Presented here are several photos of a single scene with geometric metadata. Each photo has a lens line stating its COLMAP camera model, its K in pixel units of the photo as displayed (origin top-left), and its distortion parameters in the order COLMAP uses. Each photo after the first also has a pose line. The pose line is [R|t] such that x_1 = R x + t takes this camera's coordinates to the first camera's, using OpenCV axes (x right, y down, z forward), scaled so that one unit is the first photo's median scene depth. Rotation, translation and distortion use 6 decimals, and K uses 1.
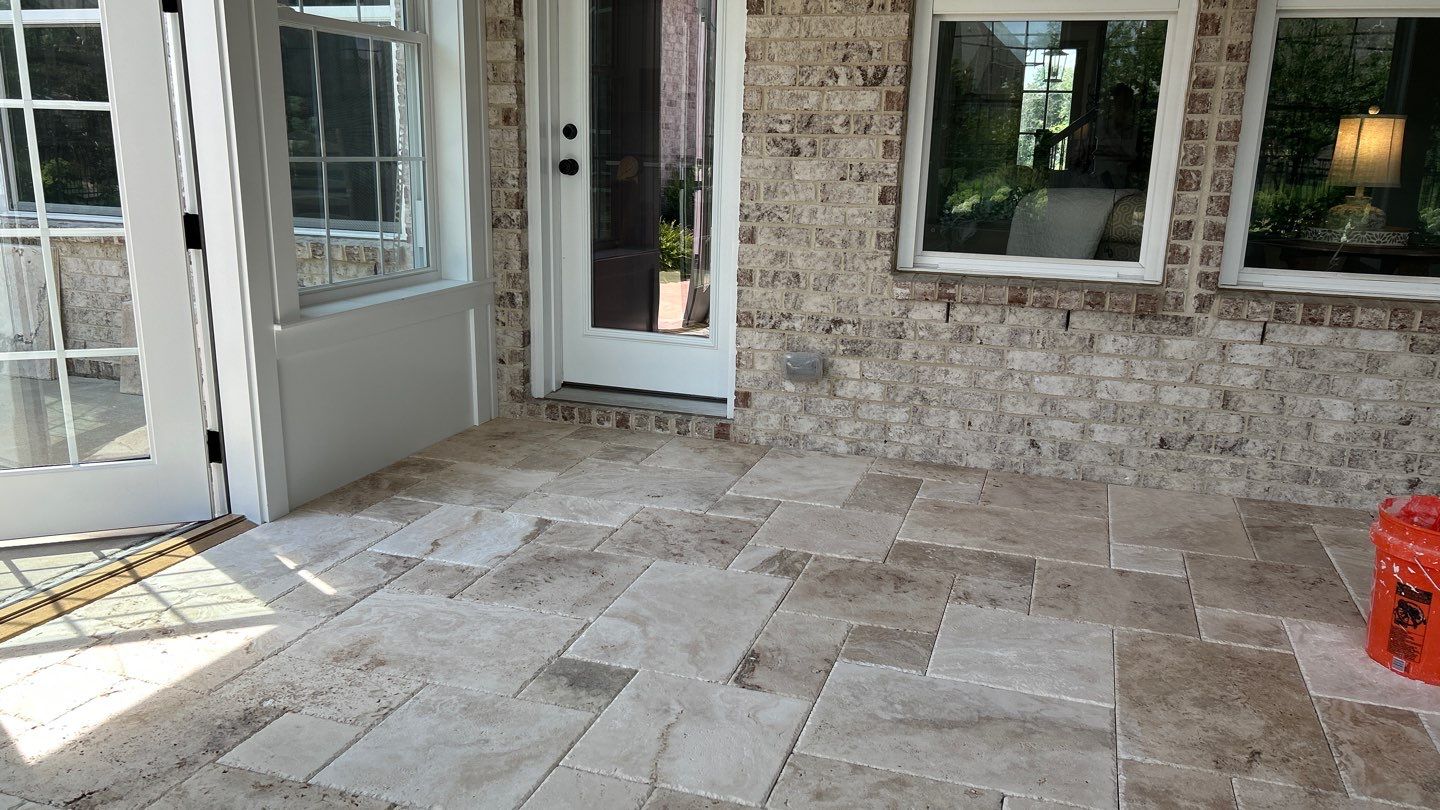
lens RADIAL K [[1069.7, 0, 734.2], [0, 1069.7, 417.1], [0, 0, 1]] dist [0.090162, -0.140192]
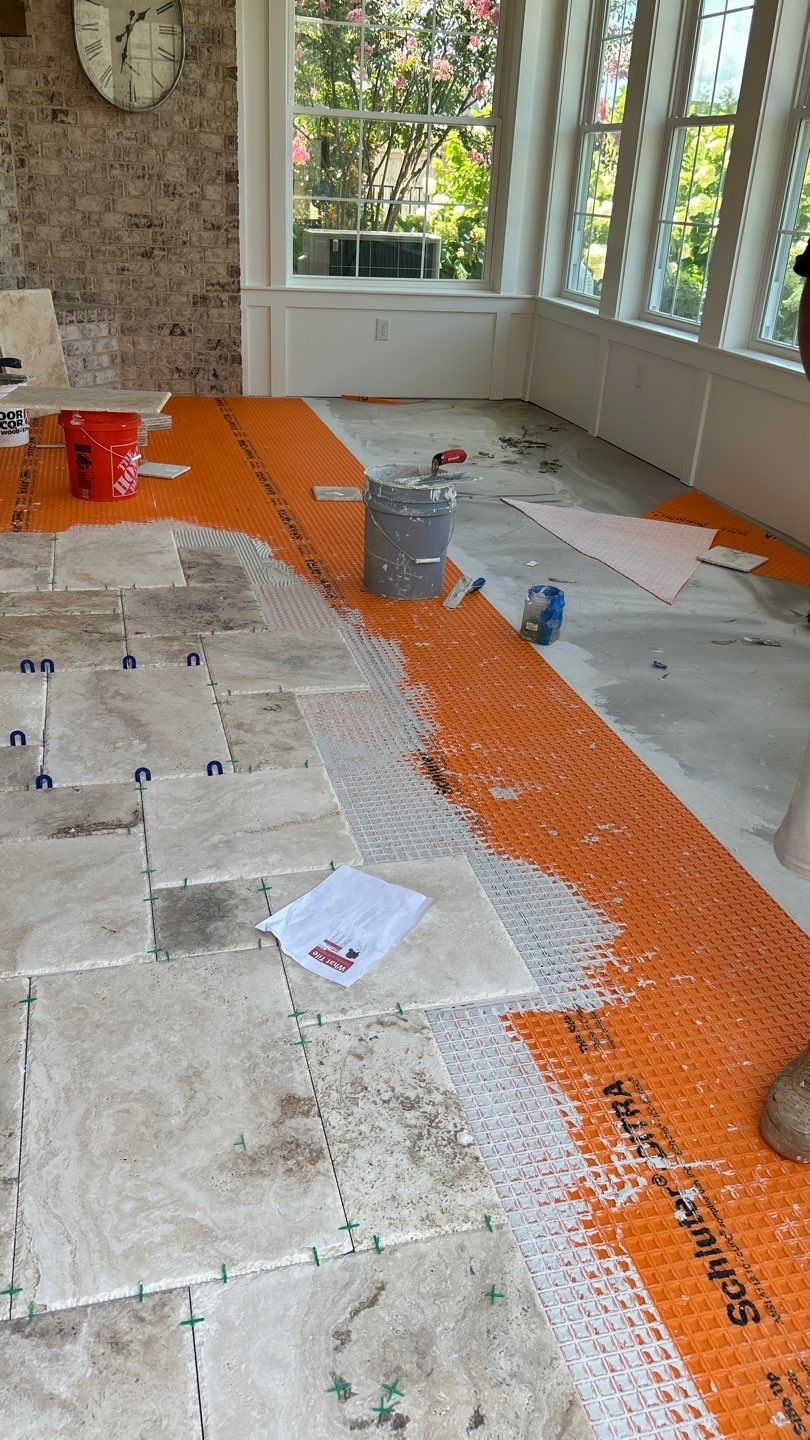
lens RADIAL K [[1087.6, 0, 395.1], [0, 1087.6, 716.7], [0, 0, 1]] dist [0.038456, -0.031877]
pose [[-0.531288, -0.418444, 0.736639, -0.479370], [0.150480, 0.809071, 0.568120, -0.202369], [-0.833720, 0.412685, -0.366882, 0.707786]]
